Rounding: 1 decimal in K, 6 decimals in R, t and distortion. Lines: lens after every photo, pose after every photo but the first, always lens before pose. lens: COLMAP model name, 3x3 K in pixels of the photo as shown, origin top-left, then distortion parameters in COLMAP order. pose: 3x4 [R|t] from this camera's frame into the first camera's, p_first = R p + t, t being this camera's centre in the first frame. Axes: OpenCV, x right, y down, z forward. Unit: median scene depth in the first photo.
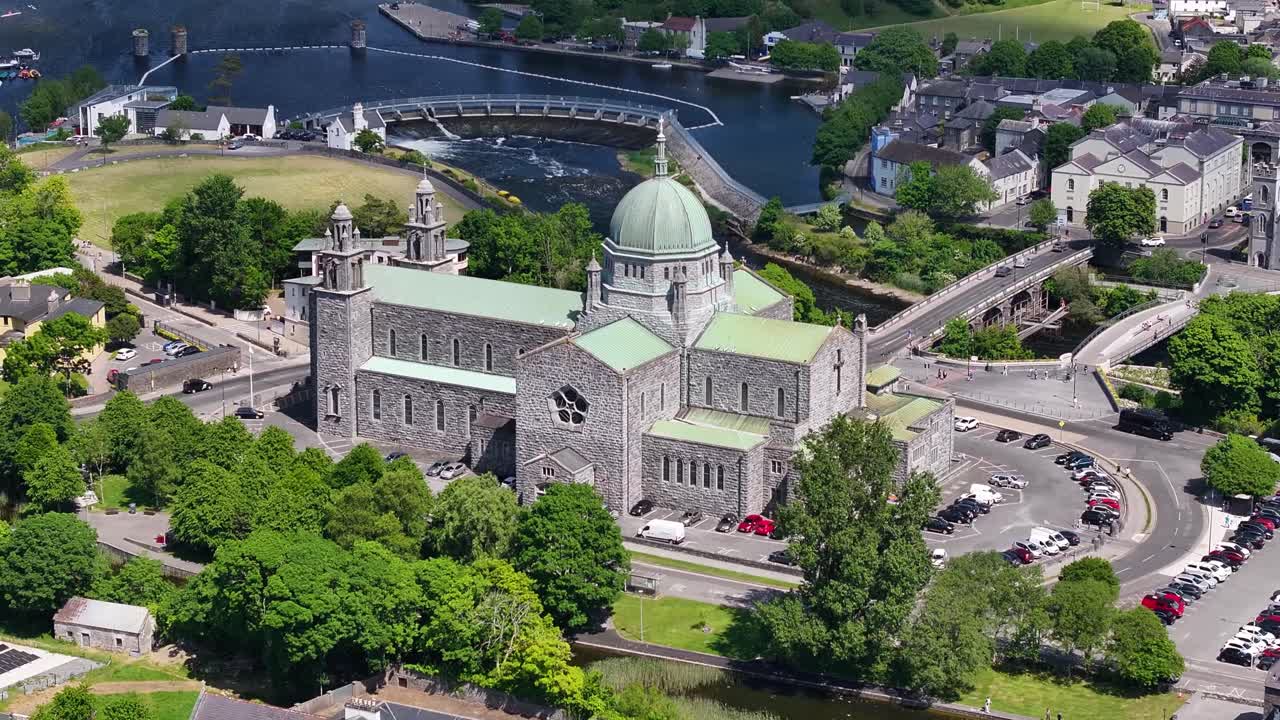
lens RADIAL K [[2944.7, 0, 640.1], [0, 2944.7, 360.1], [0, 0, 1]] dist [-0.155136, 0.000000]
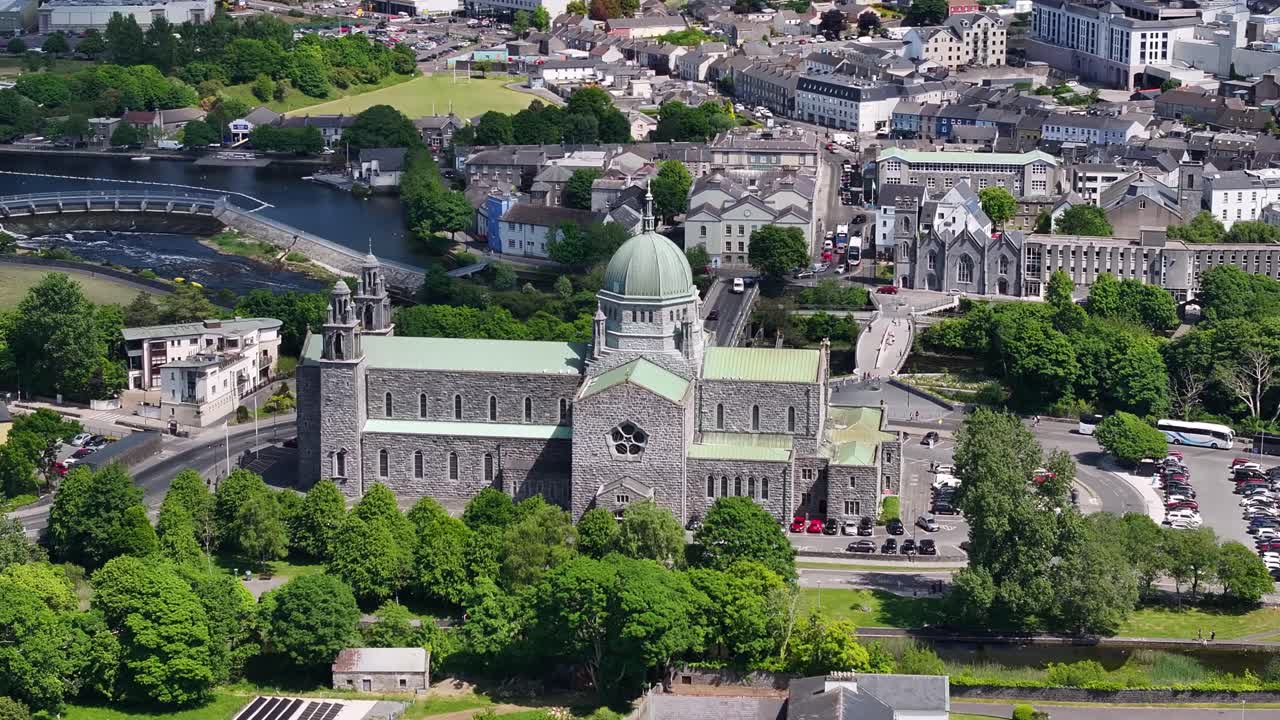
lens RADIAL K [[2944.7, 0, 639.8], [0, 2944.7, 360.3], [0, 0, 1]] dist [-0.155136, 0.000000]
pose [[0.921251, -0.085673, 0.379417, -0.424261], [0.096995, 0.995226, -0.010786, -0.001619], [-0.376681, 0.046738, 0.925163, -0.035736]]
